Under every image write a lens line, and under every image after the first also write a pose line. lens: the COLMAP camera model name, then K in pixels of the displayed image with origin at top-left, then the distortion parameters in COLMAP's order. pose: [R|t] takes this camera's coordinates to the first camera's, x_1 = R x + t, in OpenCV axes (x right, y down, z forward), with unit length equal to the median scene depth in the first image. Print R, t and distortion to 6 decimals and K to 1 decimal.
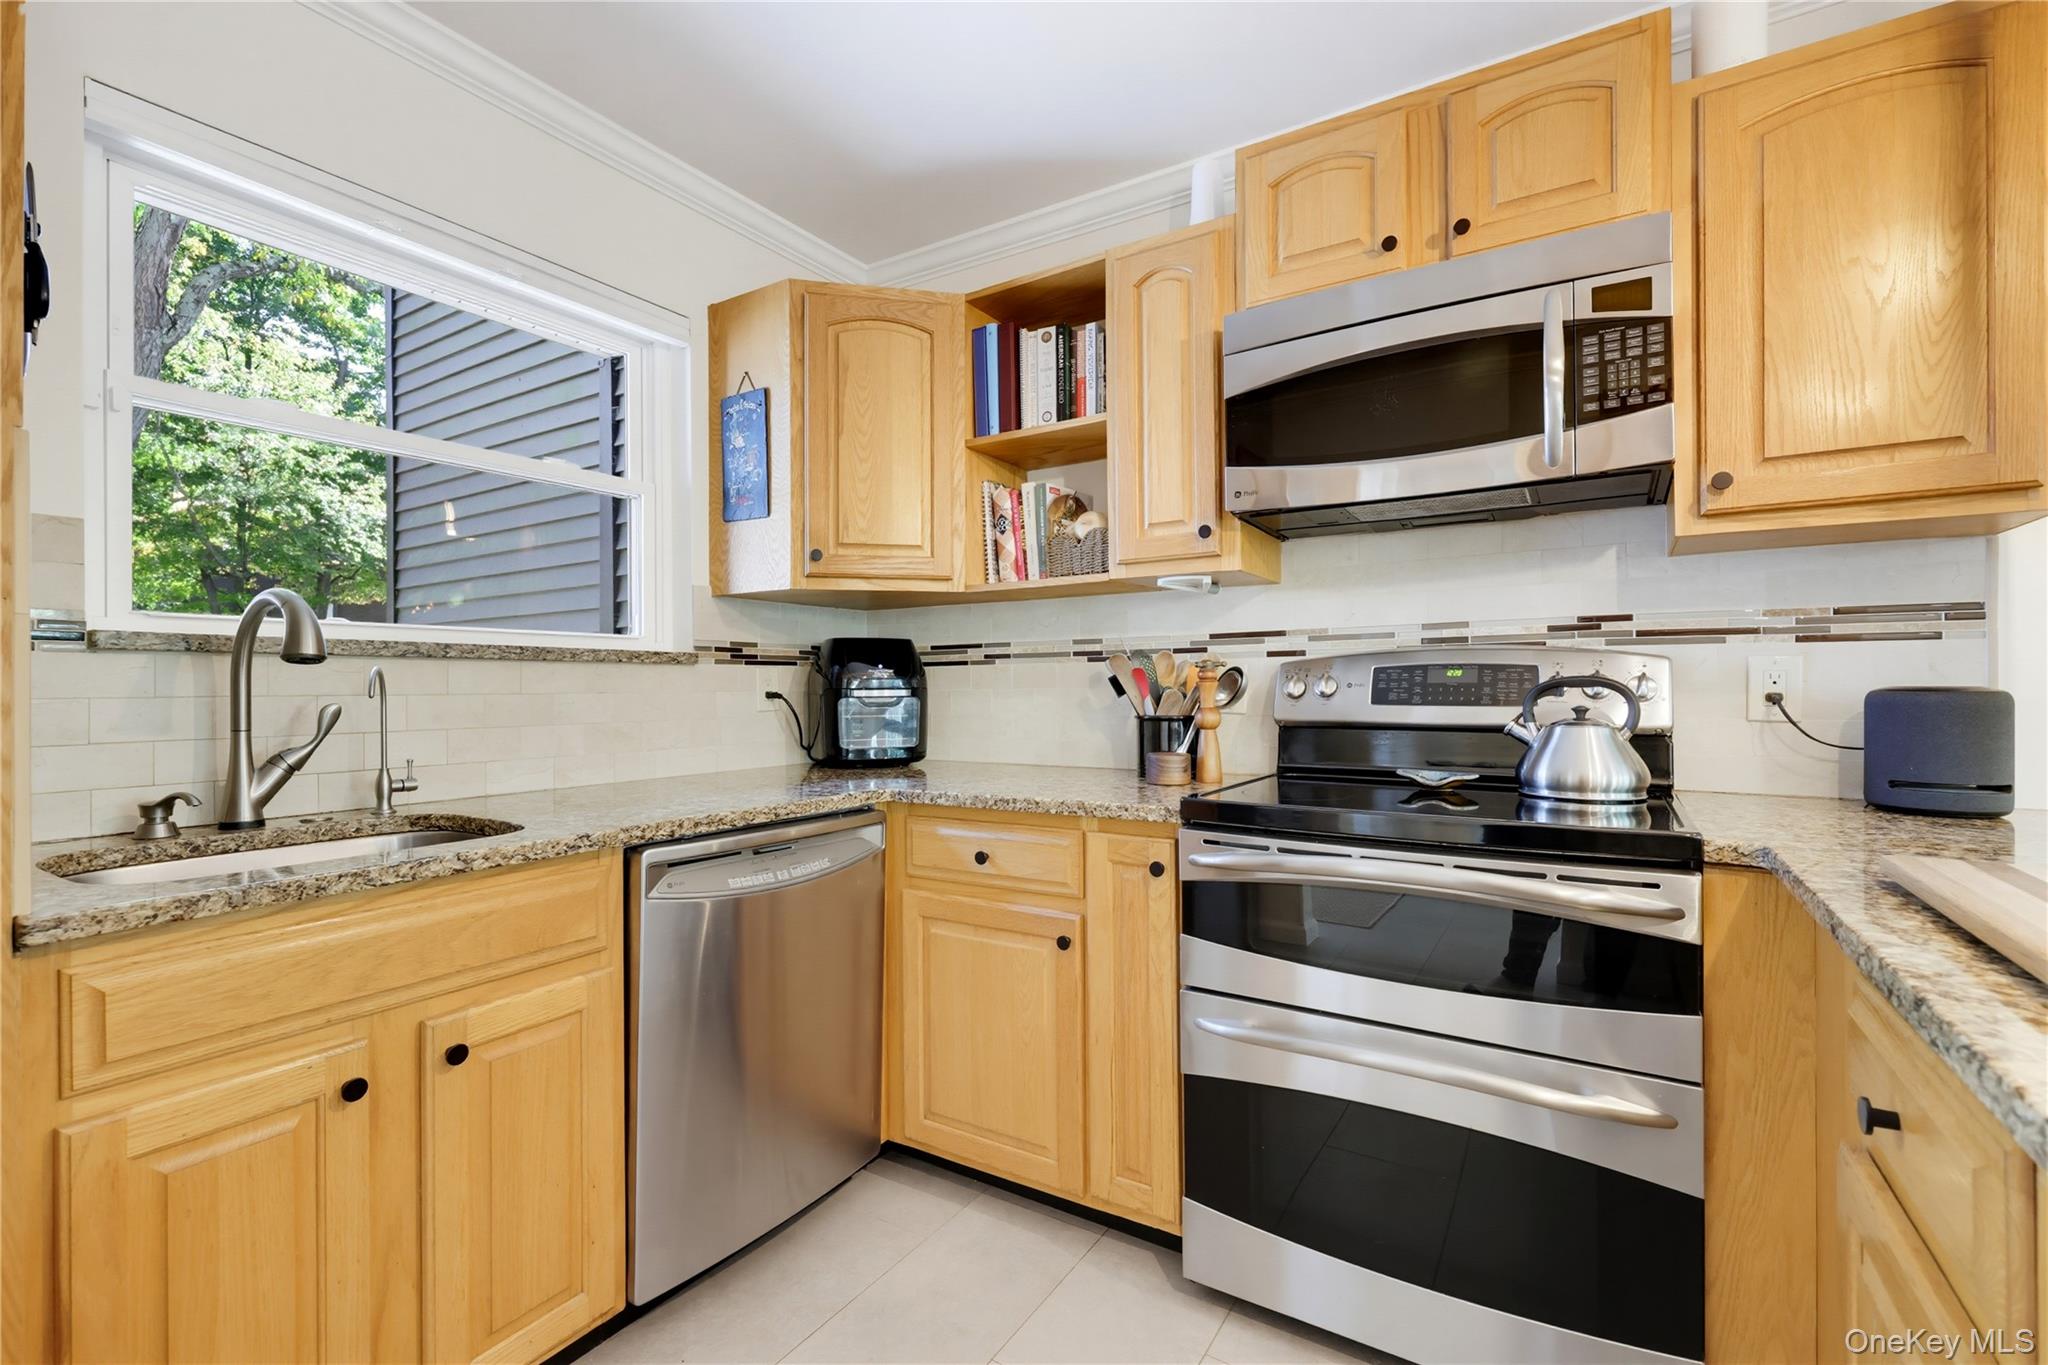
lens RADIAL K [[900.5, 0, 1029.1], [0, 900.5, 683.3], [0, 0, 1]] dist [0.000733, 0.000568]
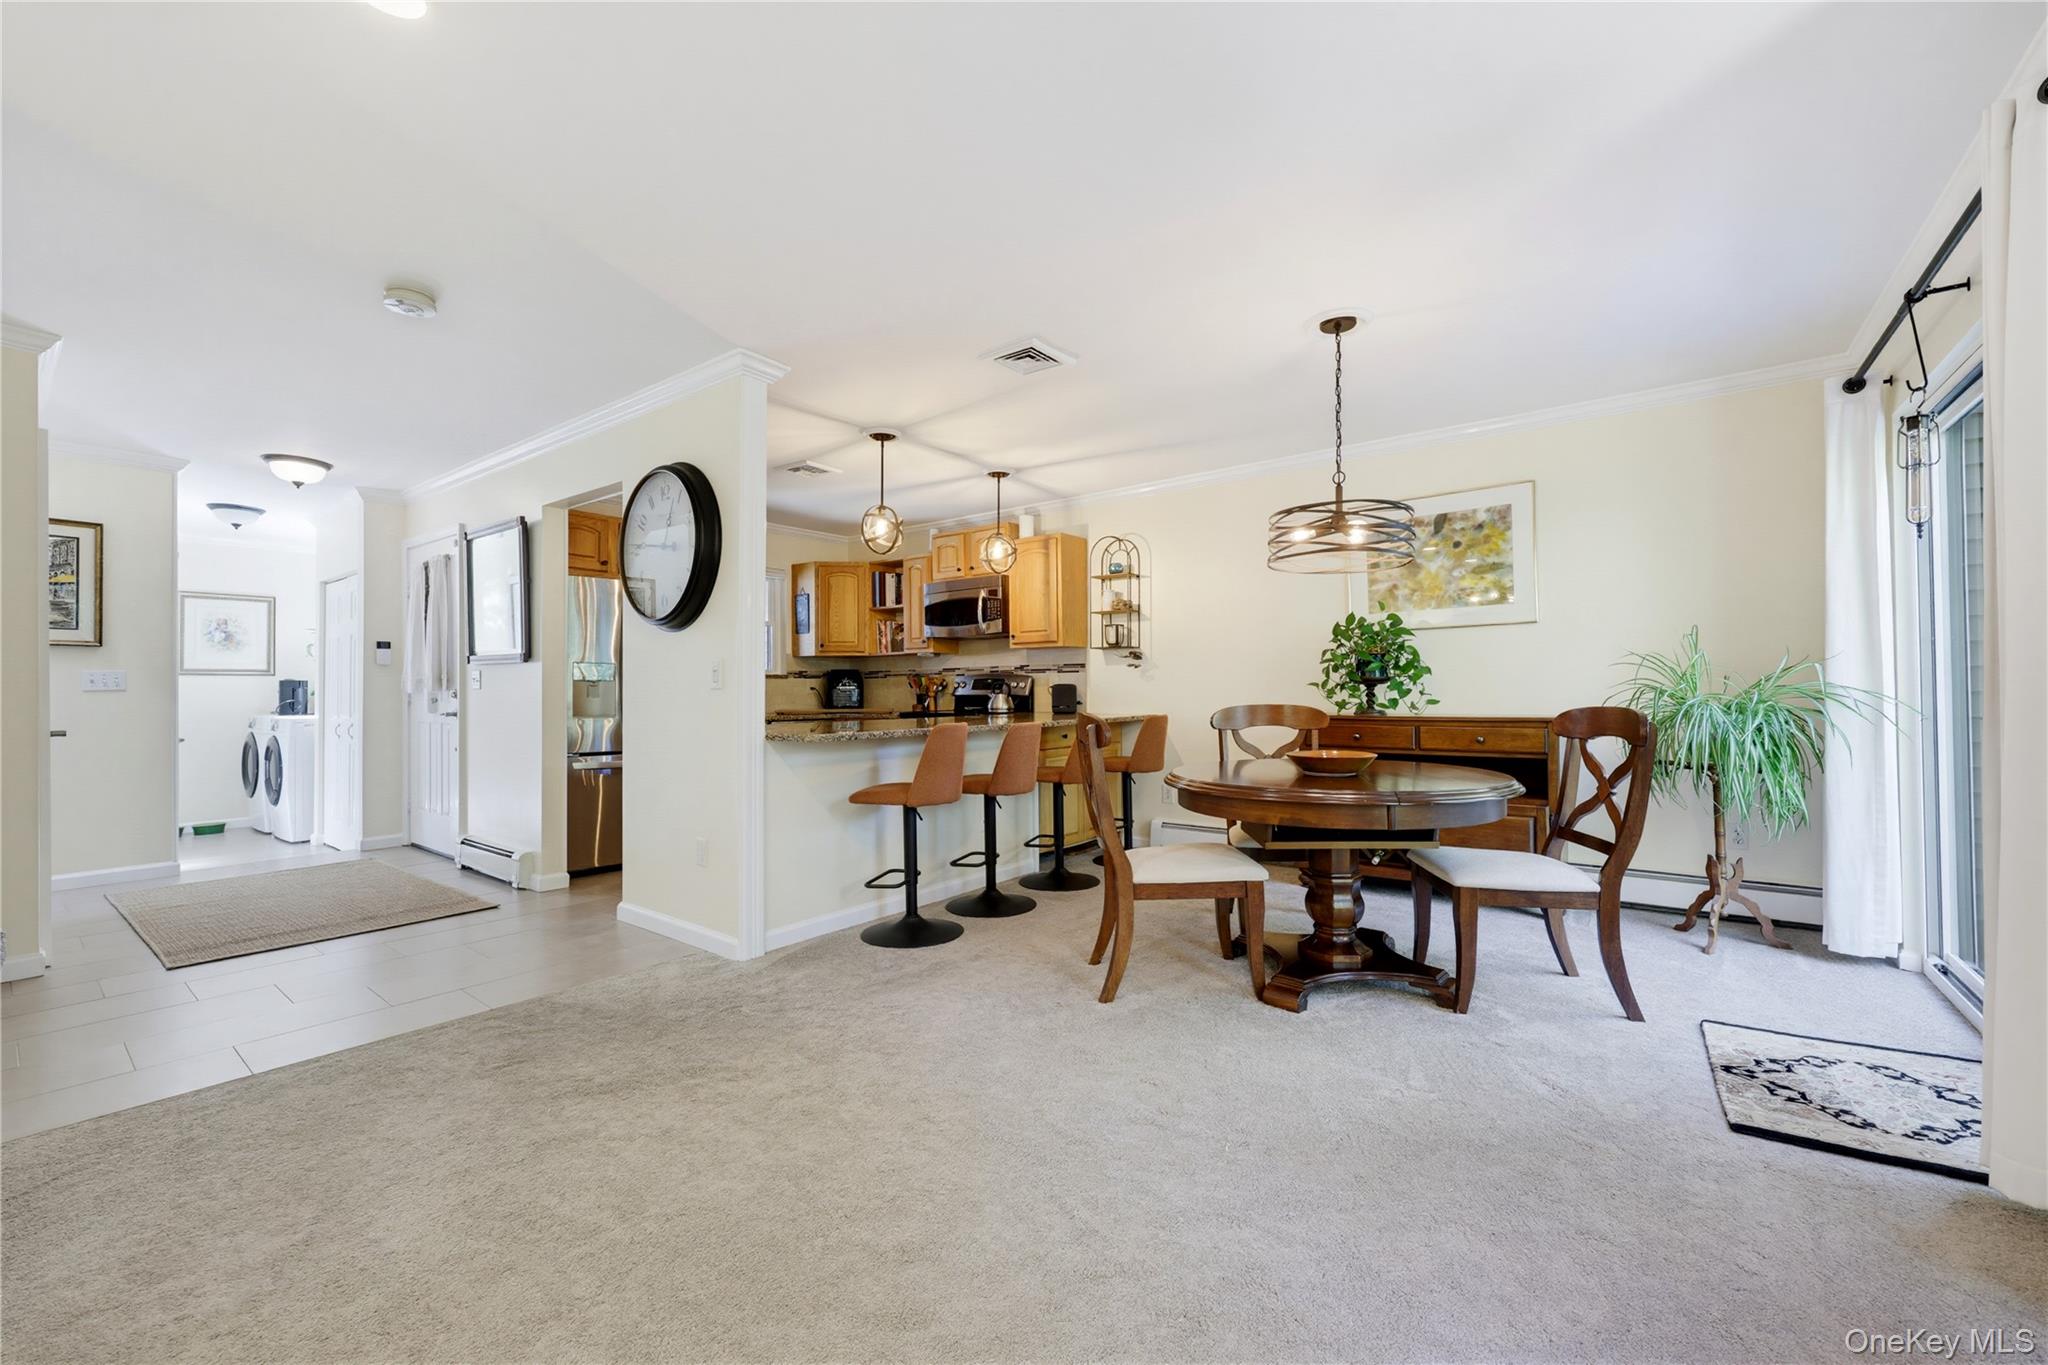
lens RADIAL K [[814.7, 0, 1026.7], [0, 814.7, 682.9], [0, 0, 1]] dist [-0.001468, -0.000201]
pose [[0.995293, -0.001525, -0.096897, 0.891956], [0.000647, 0.999959, -0.009085, 0.025015], [0.096907, 0.008979, 0.995253, -2.122043]]
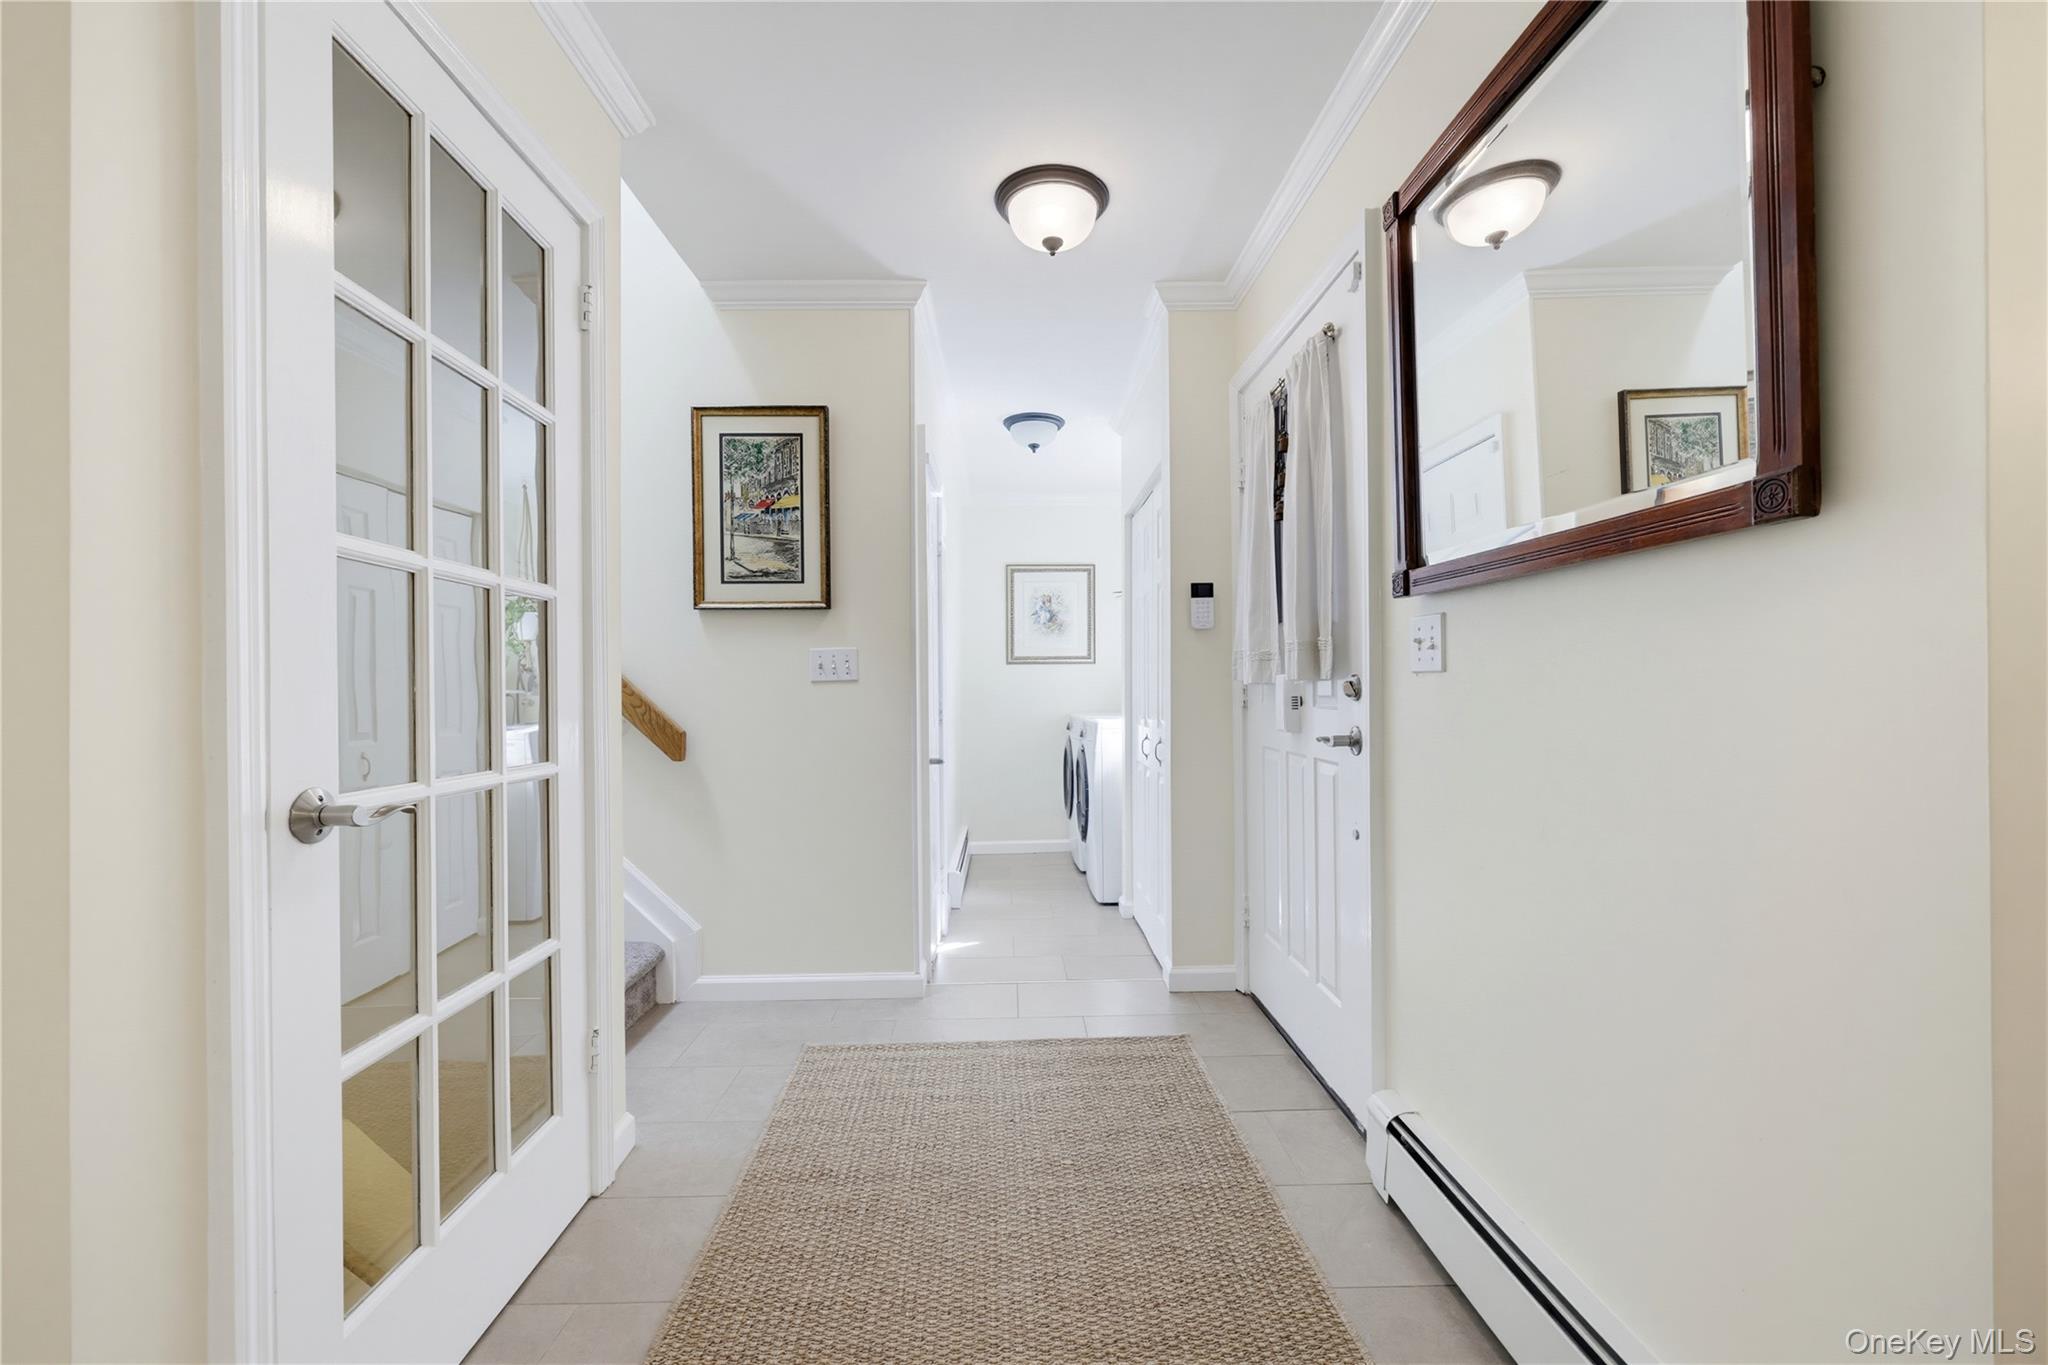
lens RADIAL K [[814.7, 0, 1026.7], [0, 814.7, 682.9], [0, 0, 1]] dist [-0.001468, -0.000201]
pose [[0.552598, -0.003859, -0.833439, -0.565878], [0.004093, 0.999990, -0.001917, 0.030976], [0.833438, -0.002352, 0.552608, -0.592196]]
